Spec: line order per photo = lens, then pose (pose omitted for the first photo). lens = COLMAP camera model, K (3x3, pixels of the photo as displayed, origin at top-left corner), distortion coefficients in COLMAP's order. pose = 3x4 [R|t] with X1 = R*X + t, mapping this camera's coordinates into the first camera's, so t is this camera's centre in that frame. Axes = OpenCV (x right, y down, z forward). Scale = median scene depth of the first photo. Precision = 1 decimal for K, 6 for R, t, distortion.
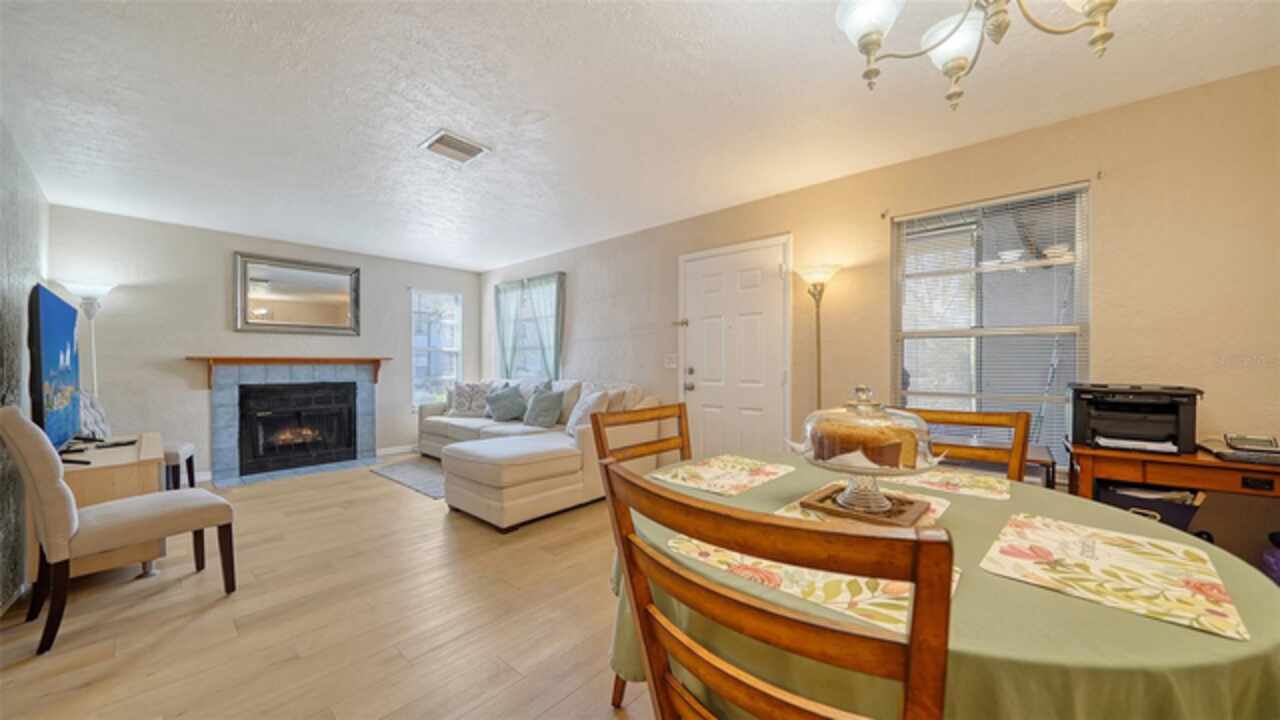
lens RADIAL K [[453.7, 0, 638.1], [0, 453.7, 366.2], [0, 0, 1]] dist [-0.010744, 0.000067]
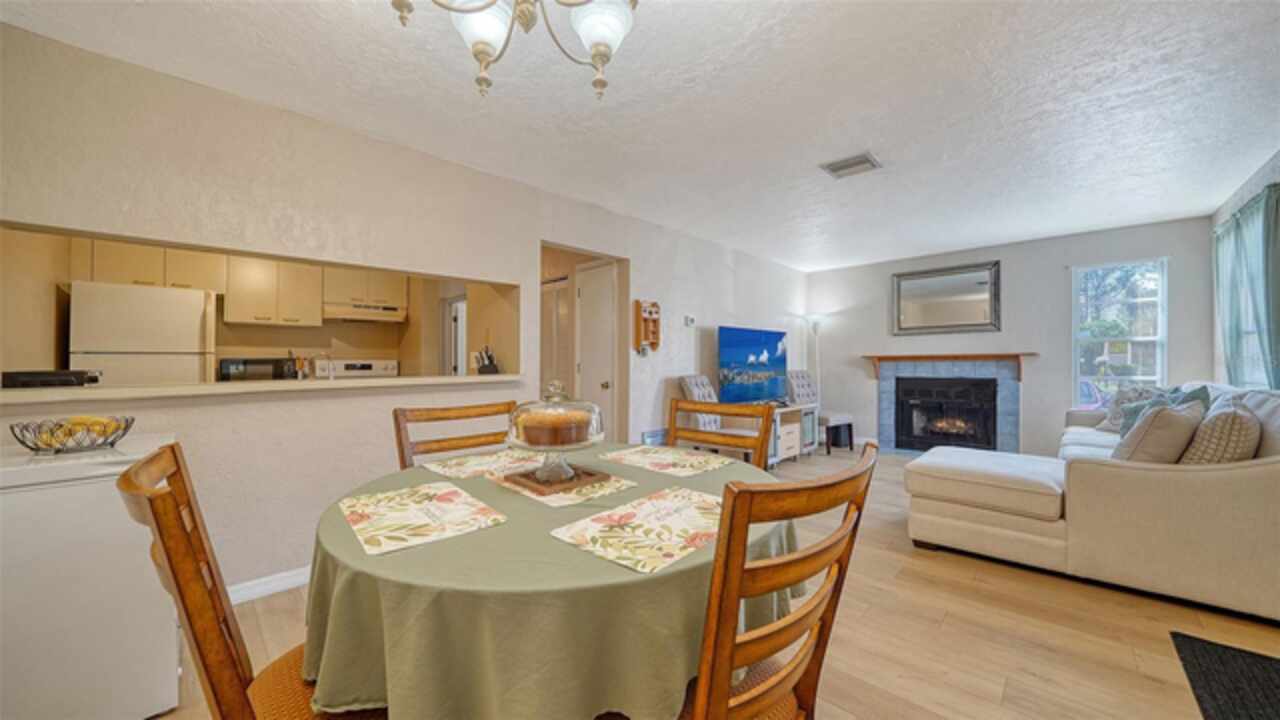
lens RADIAL K [[453.7, 0, 631.8], [0, 453.7, 358.6], [0, 0, 1]] dist [-0.010744, 0.000067]
pose [[-0.062708, -0.007549, -0.998003, 0.463873], [0.003030, 0.999965, -0.007754, -0.004043], [0.998027, -0.003511, -0.062683, 0.340943]]
